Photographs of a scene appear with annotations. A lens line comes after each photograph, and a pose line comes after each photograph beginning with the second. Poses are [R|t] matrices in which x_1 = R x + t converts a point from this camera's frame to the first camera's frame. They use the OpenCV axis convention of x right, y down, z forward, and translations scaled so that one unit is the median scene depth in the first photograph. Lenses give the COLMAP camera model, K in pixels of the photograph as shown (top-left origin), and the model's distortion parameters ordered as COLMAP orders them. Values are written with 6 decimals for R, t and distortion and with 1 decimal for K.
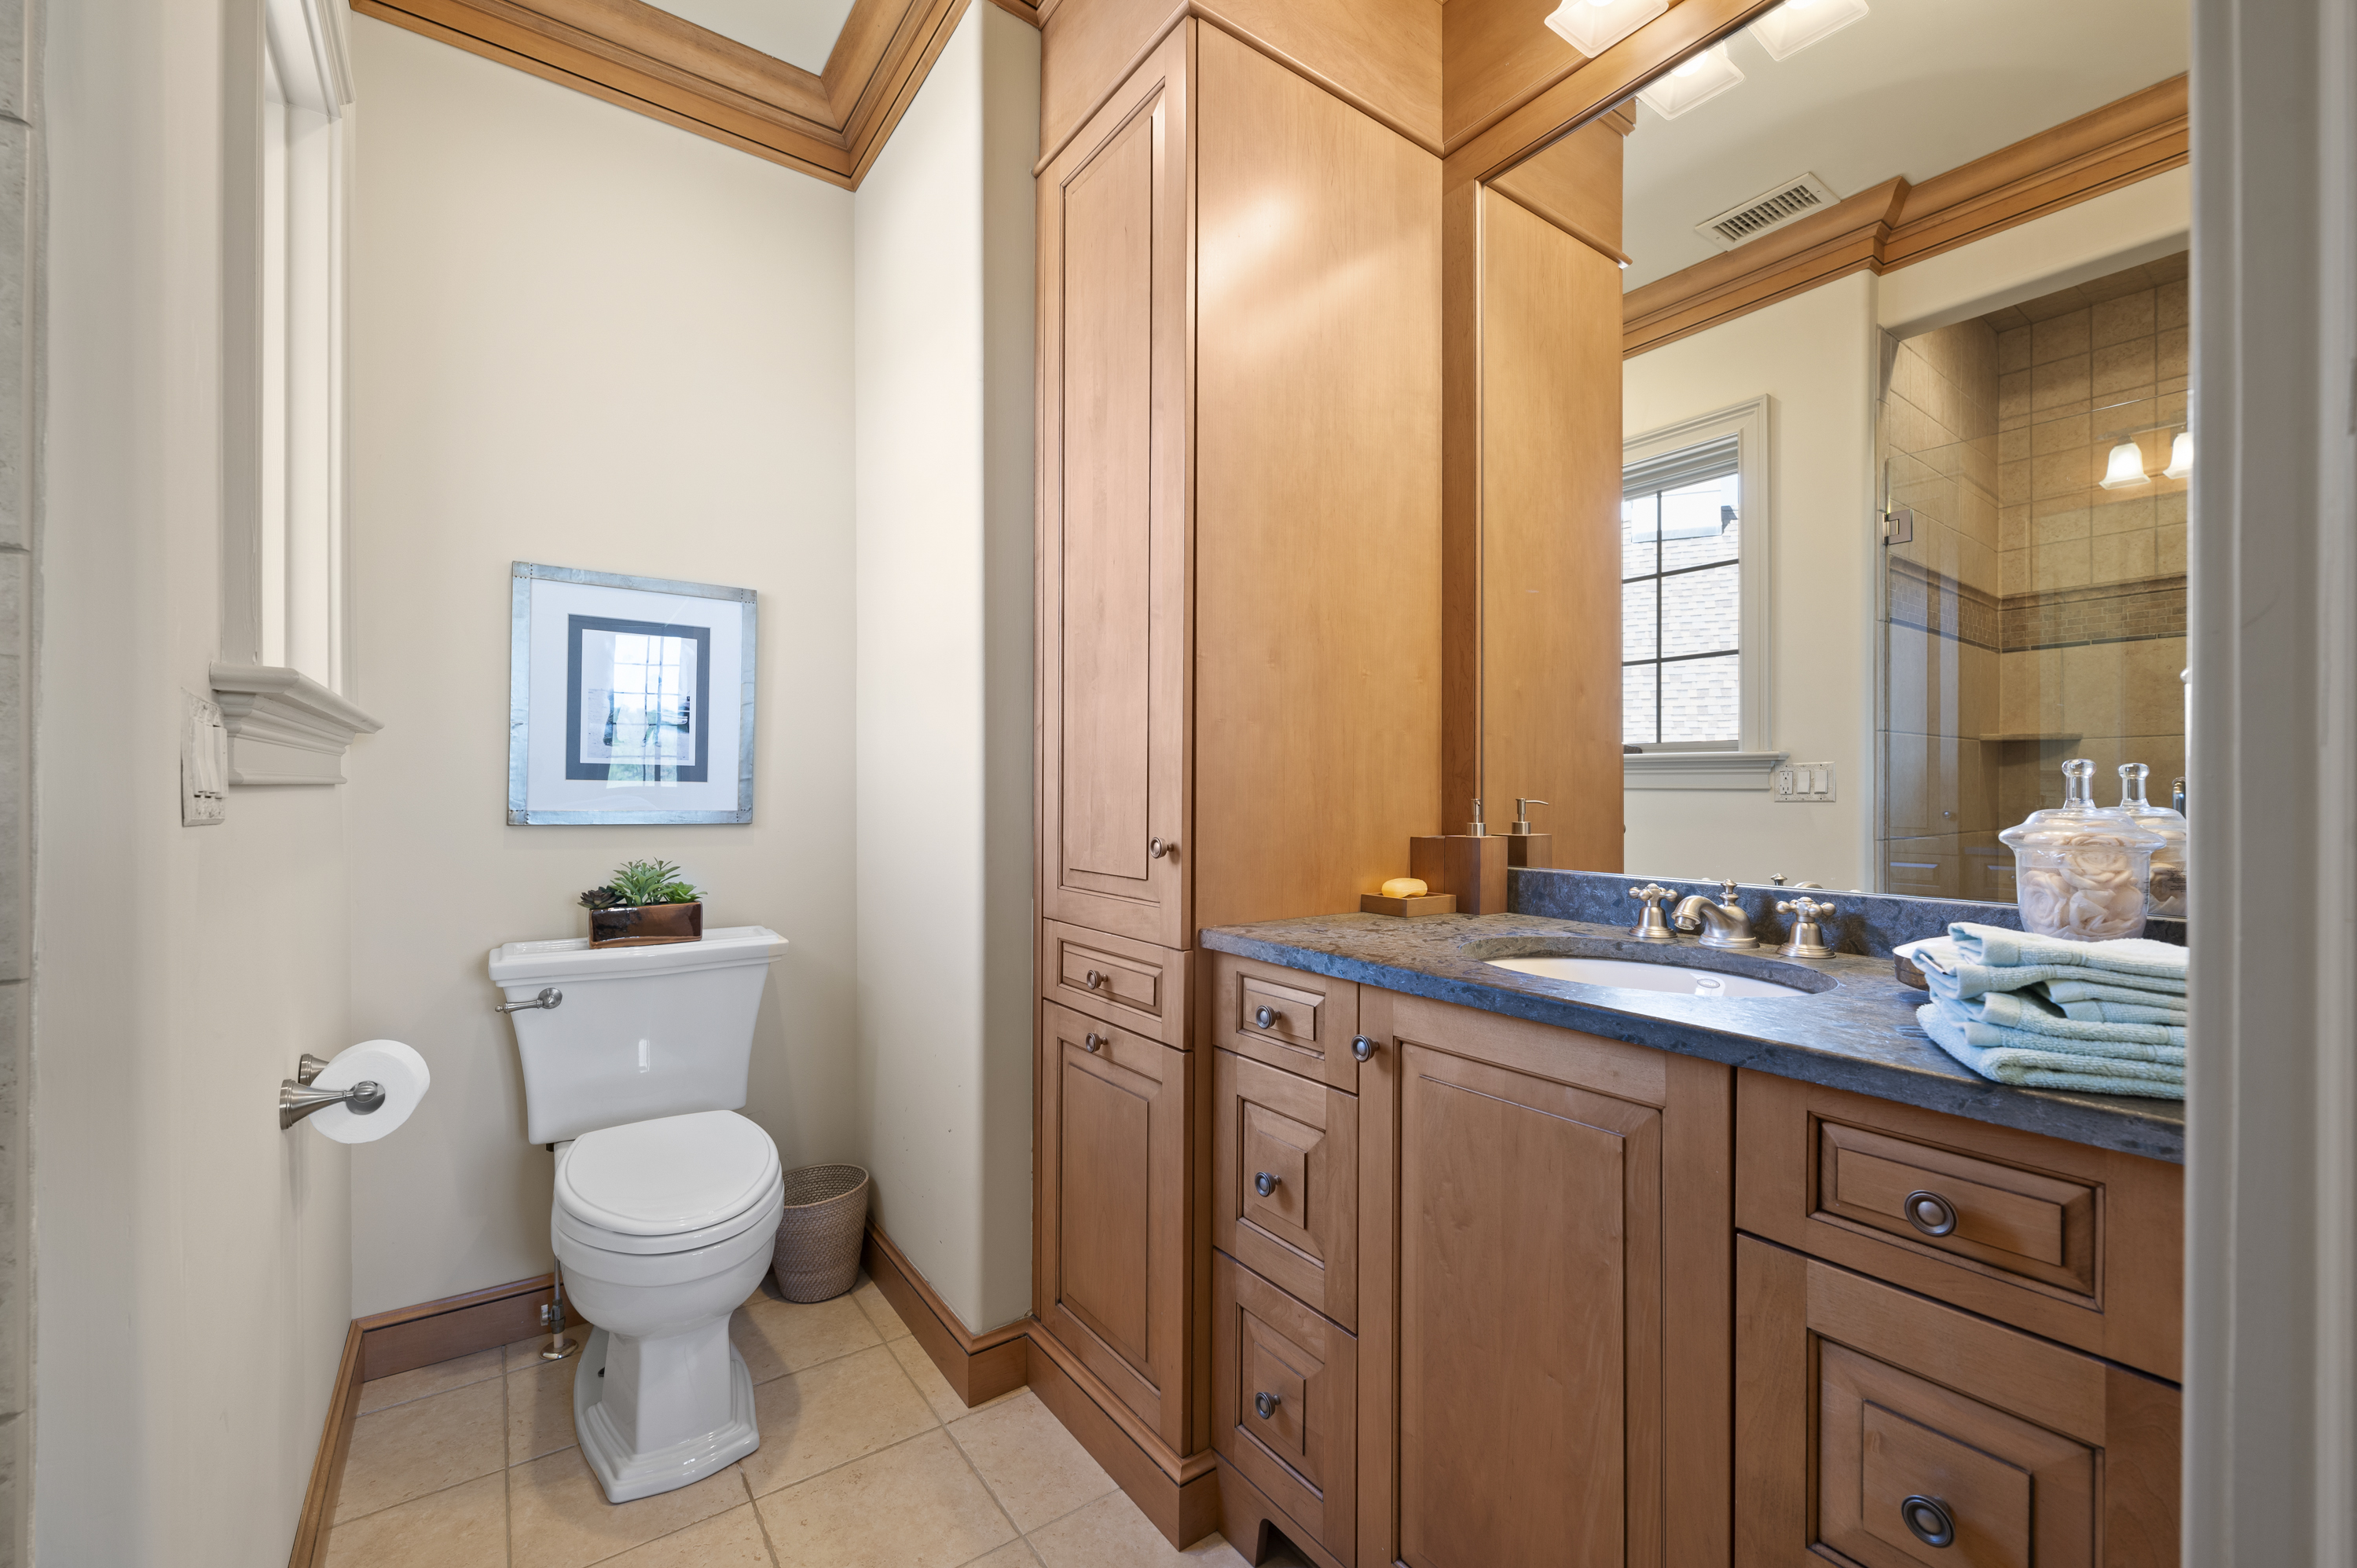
lens RADIAL K [[944.4, 0, 1163.8], [0, 944.4, 789.4], [0, 0, 1]] dist [-0.000723, 0.000131]
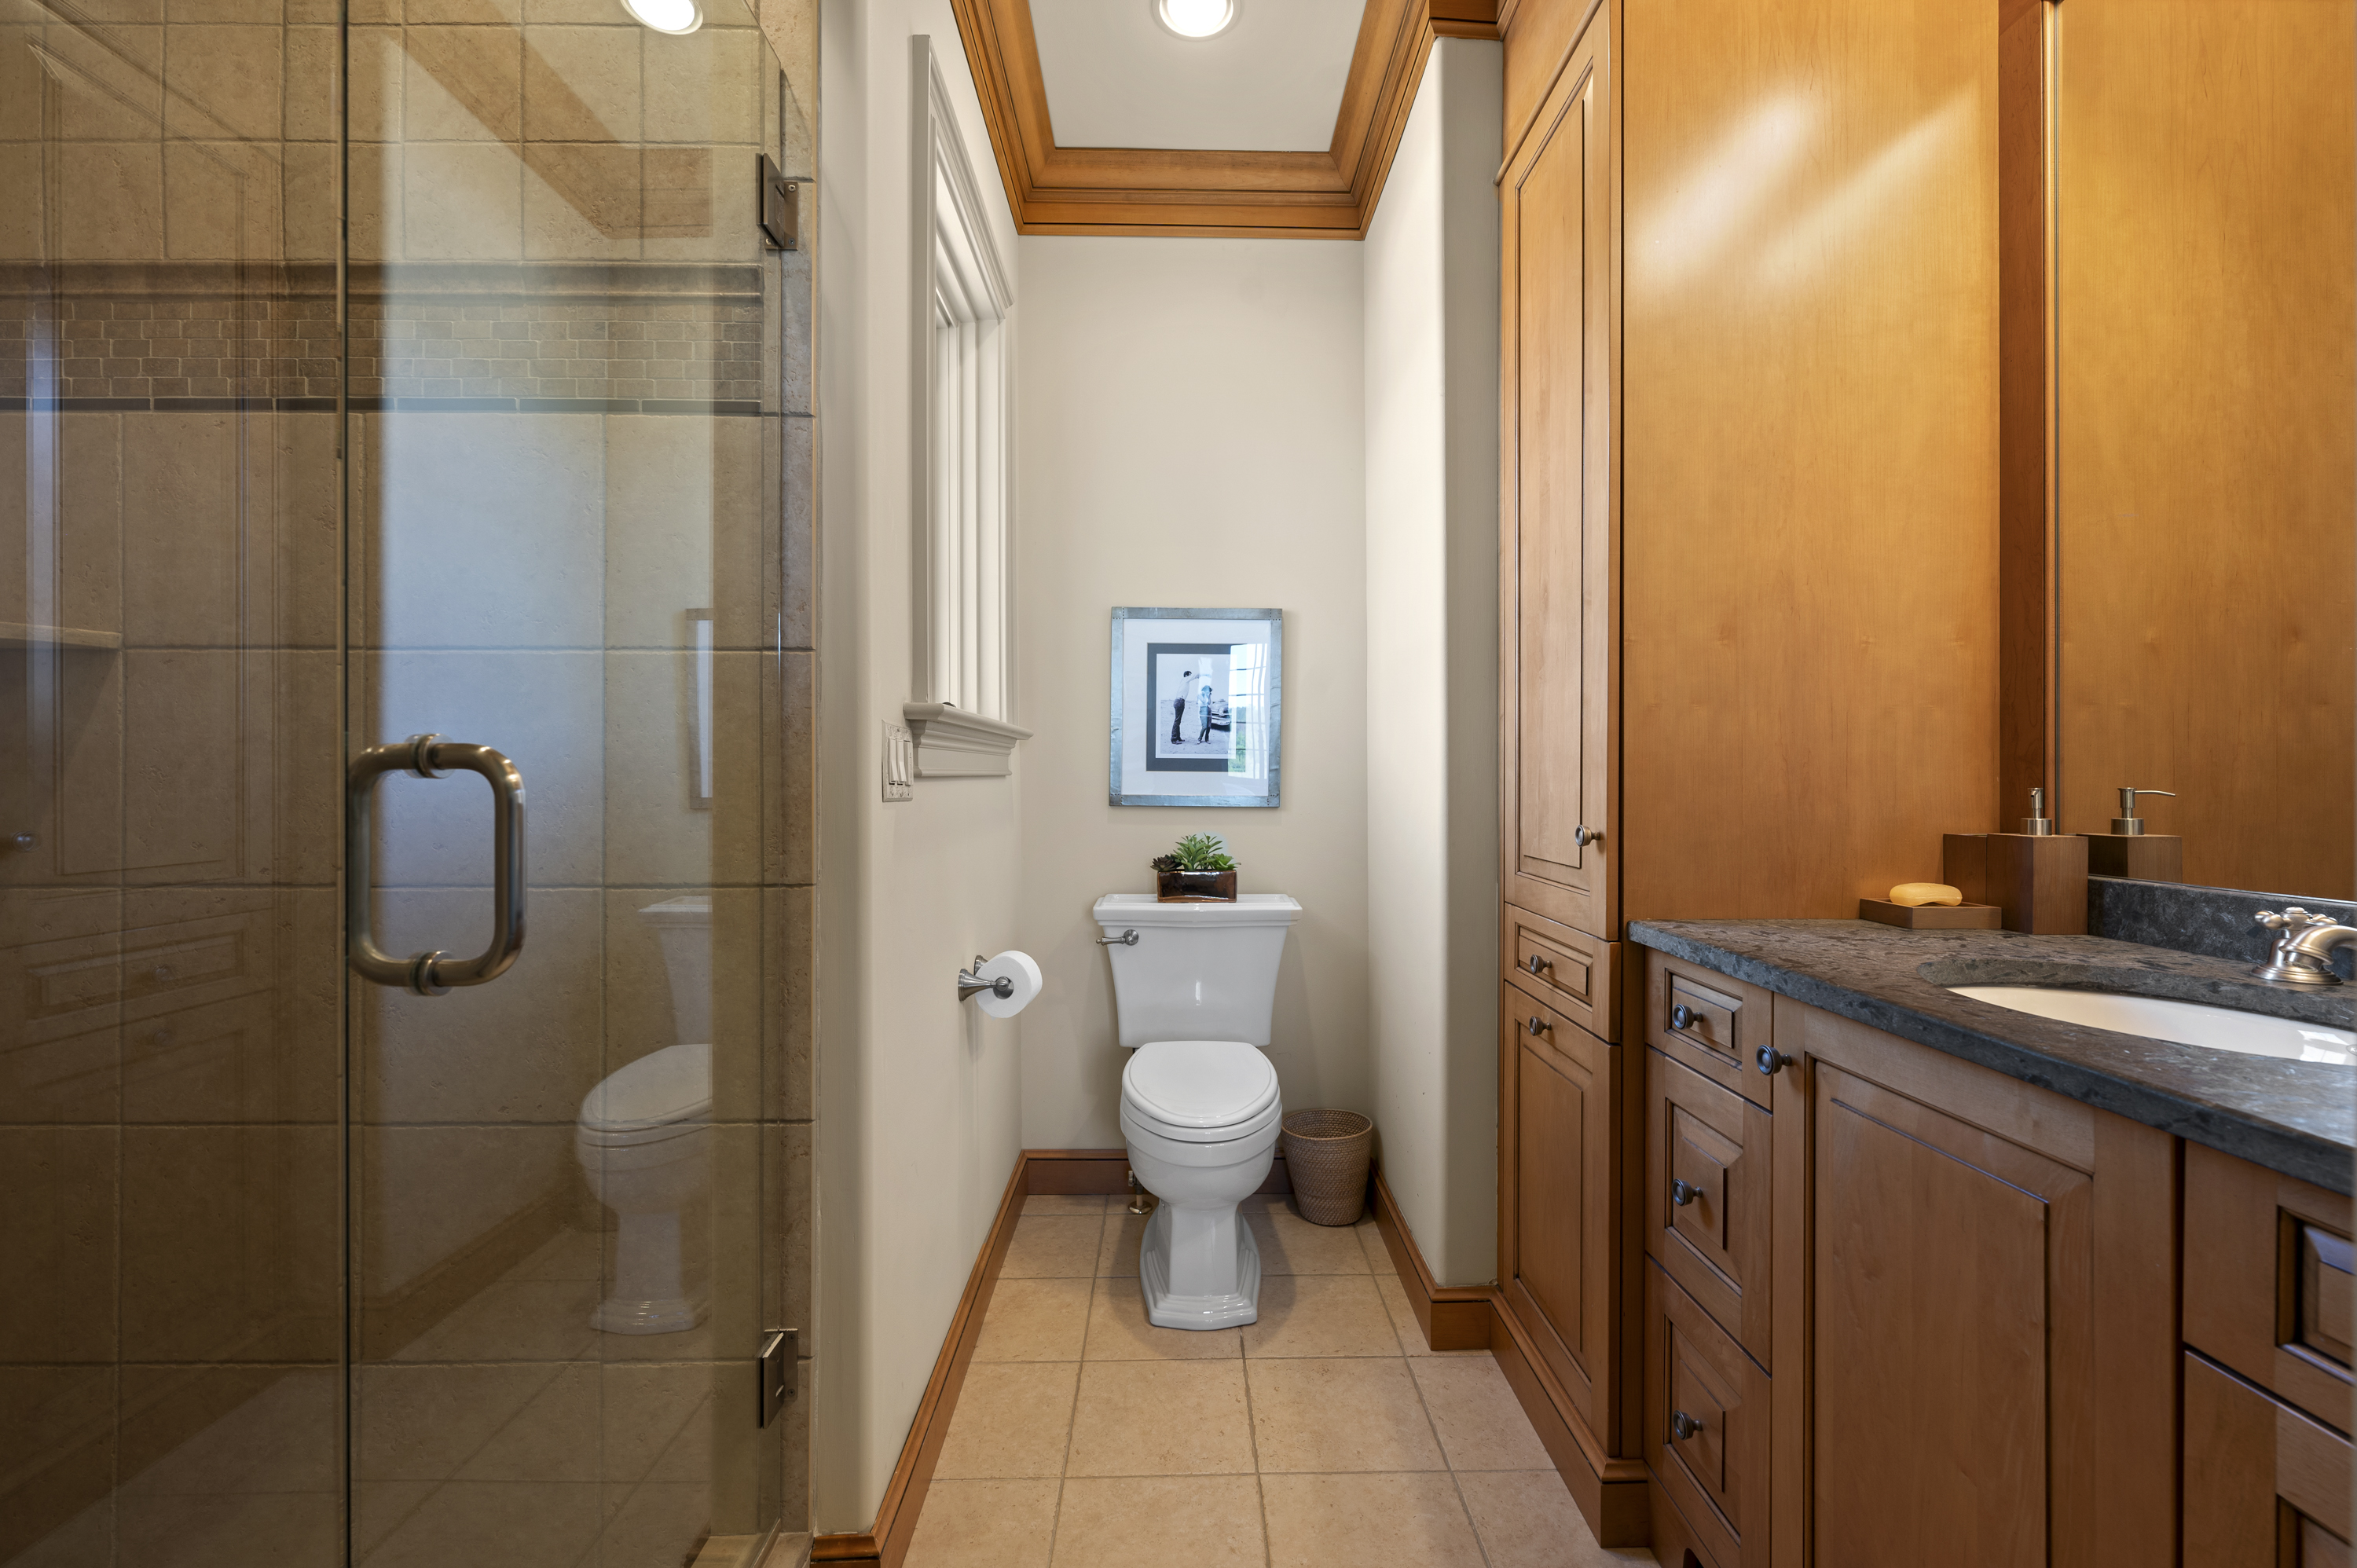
lens RADIAL K [[944.4, 0, 1201.6], [0, 944.4, 778.9], [0, 0, 1]] dist [-0.000723, 0.000131]
pose [[0.831784, -0.002465, -0.555094, 0.188152], [0.003383, 0.999994, 0.000628, -0.000374], [0.555089, -0.002400, 0.831787, -0.045615]]
